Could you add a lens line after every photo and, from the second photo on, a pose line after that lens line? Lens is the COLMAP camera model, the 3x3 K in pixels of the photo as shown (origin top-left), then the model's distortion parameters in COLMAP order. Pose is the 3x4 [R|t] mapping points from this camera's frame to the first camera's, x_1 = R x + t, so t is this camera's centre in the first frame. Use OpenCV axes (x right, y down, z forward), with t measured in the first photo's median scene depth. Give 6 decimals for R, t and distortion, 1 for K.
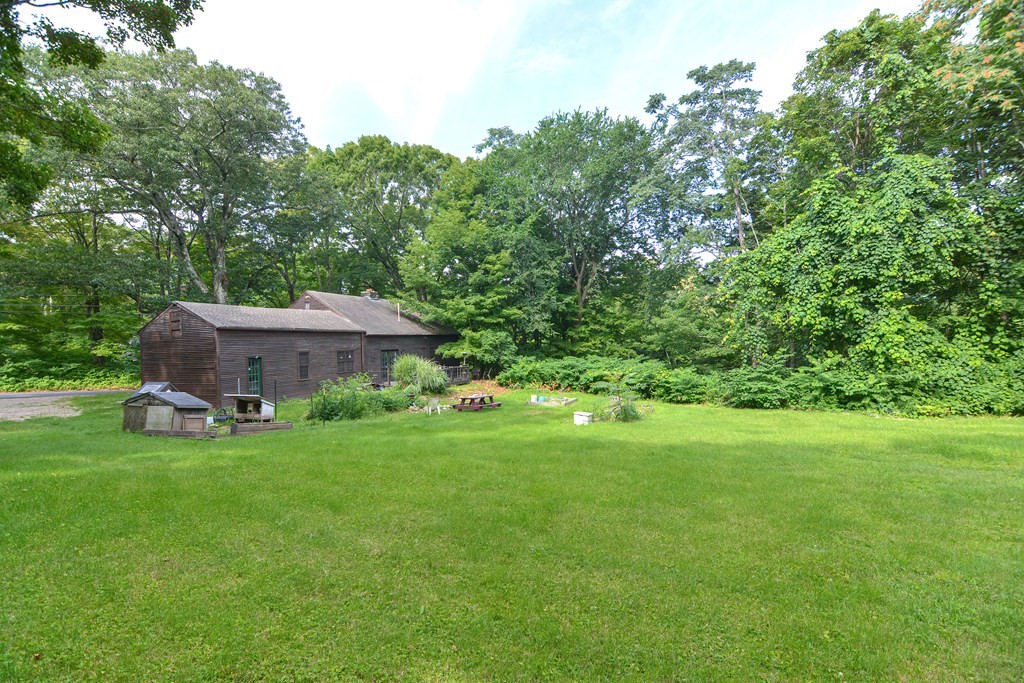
lens RADIAL K [[499.3, 0, 509.9], [0, 499.3, 343.2], [0, 0, 1]] dist [0.000107, -0.006730]
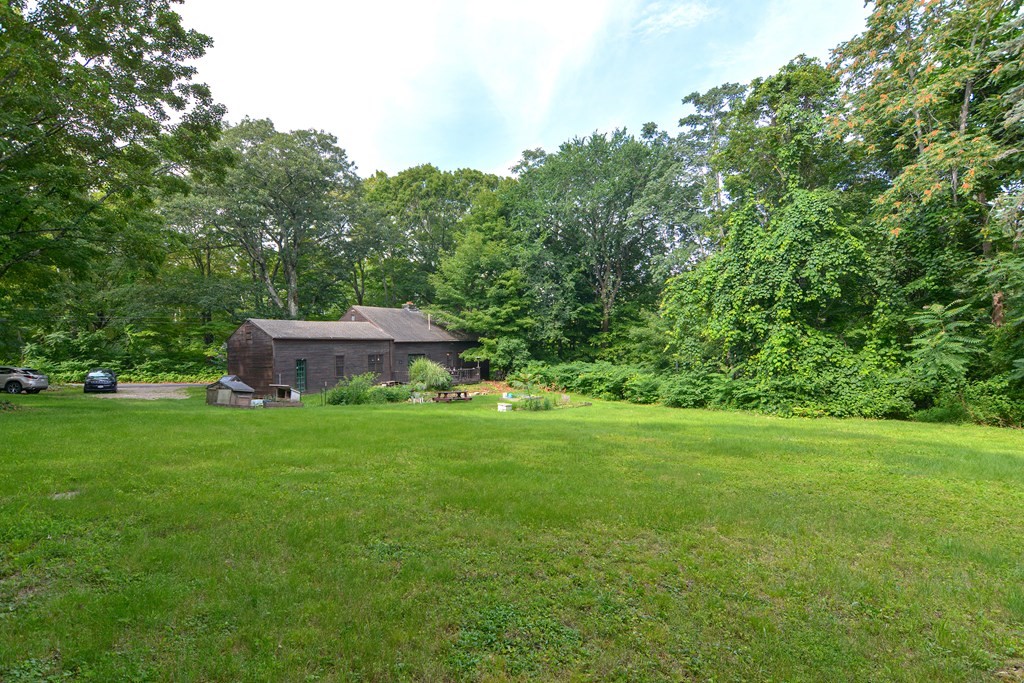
lens RADIAL K [[550.3, 0, 508.5], [0, 550.3, 339.7], [0, 0, 1]] dist [0.000622, 0.001006]
pose [[0.977241, 0.003976, -0.212097, 0.244758], [-0.005809, 0.999951, -0.008020, -0.011463], [0.212054, 0.009069, 0.977216, -0.235406]]
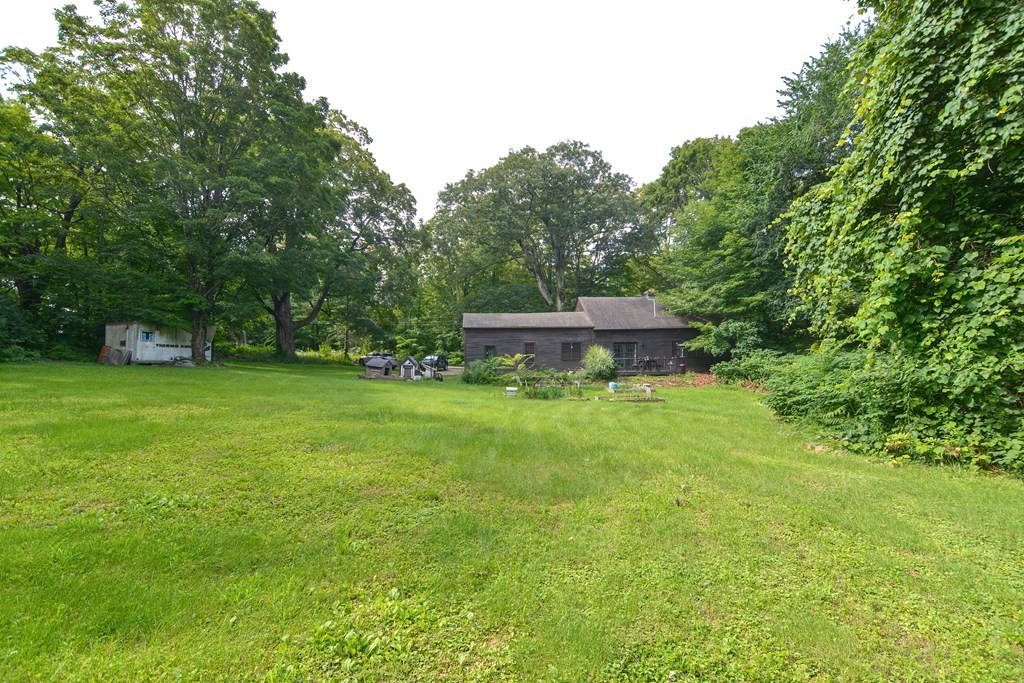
lens RADIAL K [[499.3, 0, 504.7], [0, 499.3, 340.8], [0, 0, 1]] dist [0.000107, -0.006730]
pose [[0.434057, -0.014338, -0.900771, 0.633903], [0.002099, 0.999887, -0.014904, 0.024802], [0.900883, 0.004578, 0.434038, 0.247382]]
